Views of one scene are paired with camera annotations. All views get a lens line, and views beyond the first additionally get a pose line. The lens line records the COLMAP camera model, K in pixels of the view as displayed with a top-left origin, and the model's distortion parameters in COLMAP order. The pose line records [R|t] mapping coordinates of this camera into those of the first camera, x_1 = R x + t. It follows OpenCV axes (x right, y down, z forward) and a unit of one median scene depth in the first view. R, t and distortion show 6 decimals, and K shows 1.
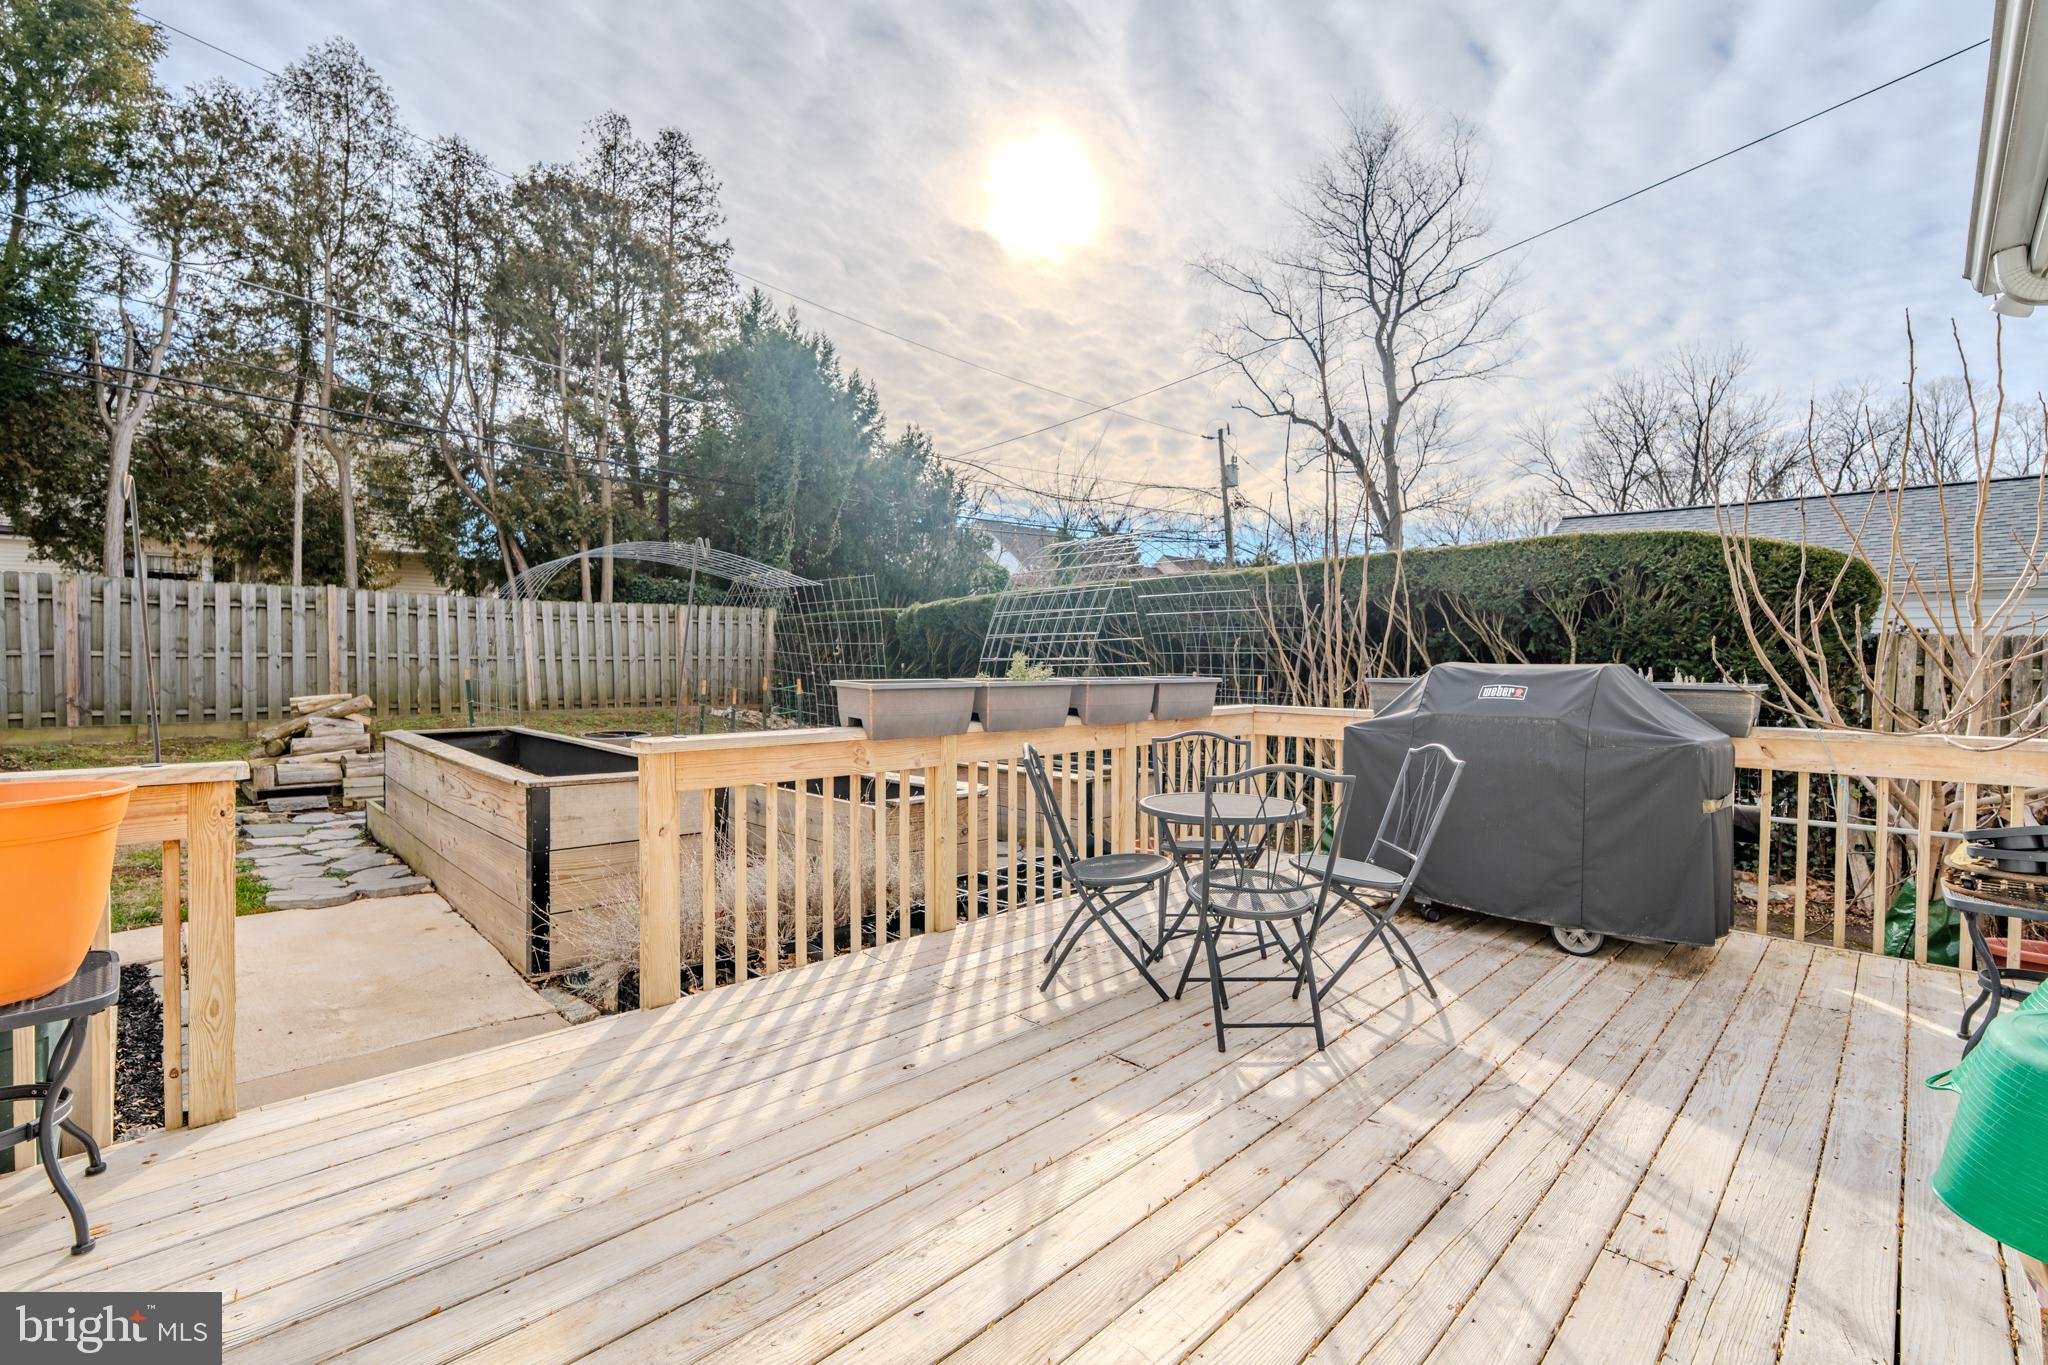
lens RADIAL K [[905.0, 0, 1024.0], [0, 905.0, 682.5], [0, 0, 1]] dist [-0.010986, 0.000889]
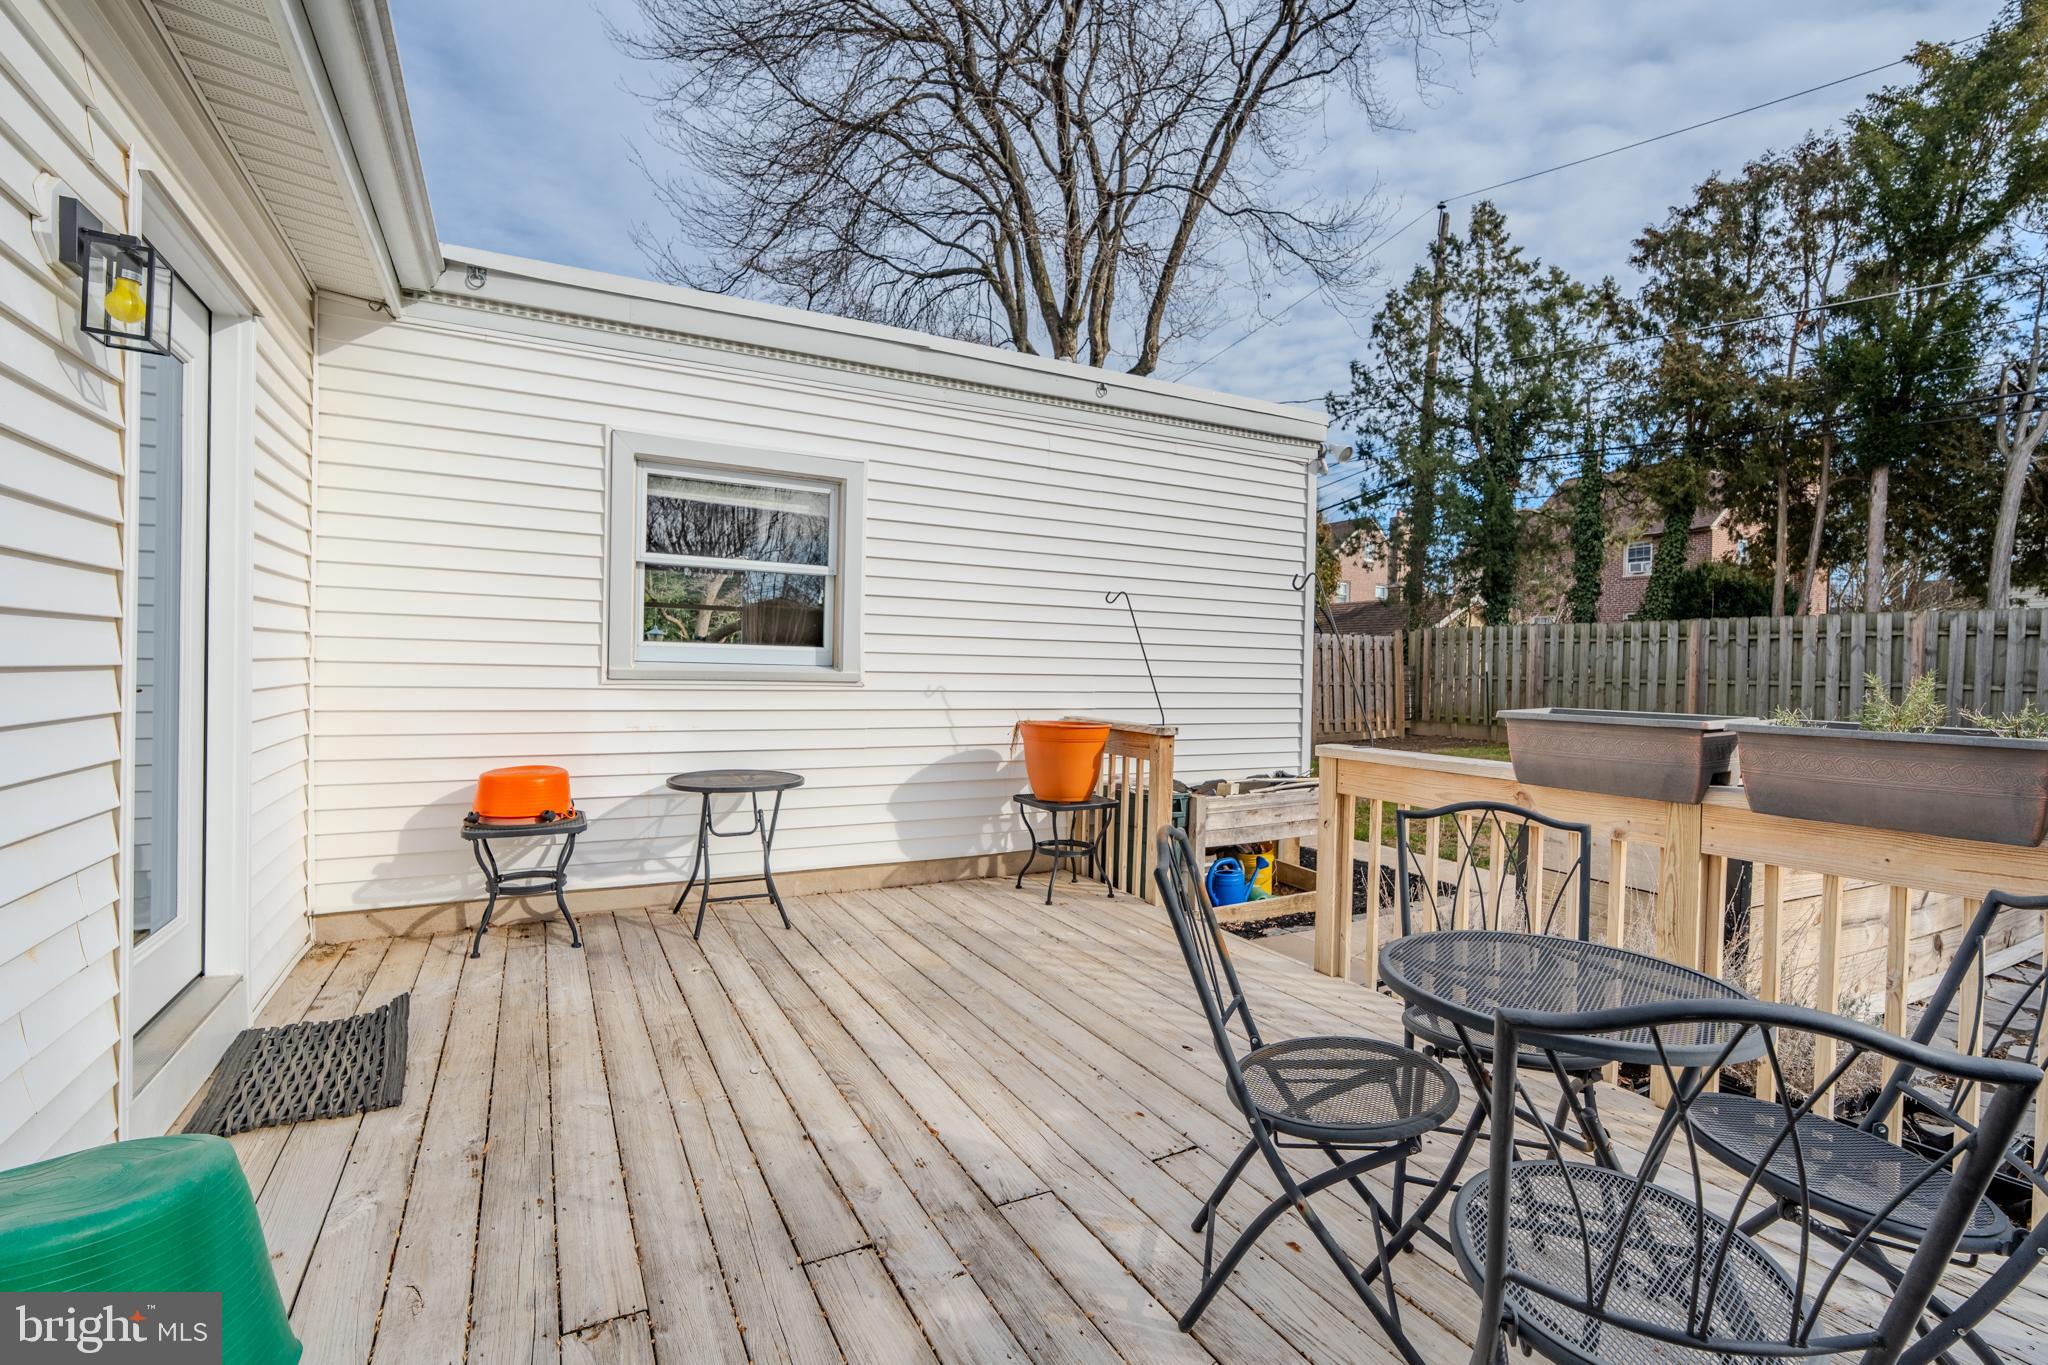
lens RADIAL K [[903.8, 0, 1022.0], [0, 903.8, 678.5], [0, 0, 1]] dist [-0.008976, 0.000859]
pose [[-0.282270, -0.000498, -0.959335, 0.258171], [-0.045605, 0.998876, 0.012900, -0.006696], [0.958250, 0.047392, -0.281976, 0.290416]]
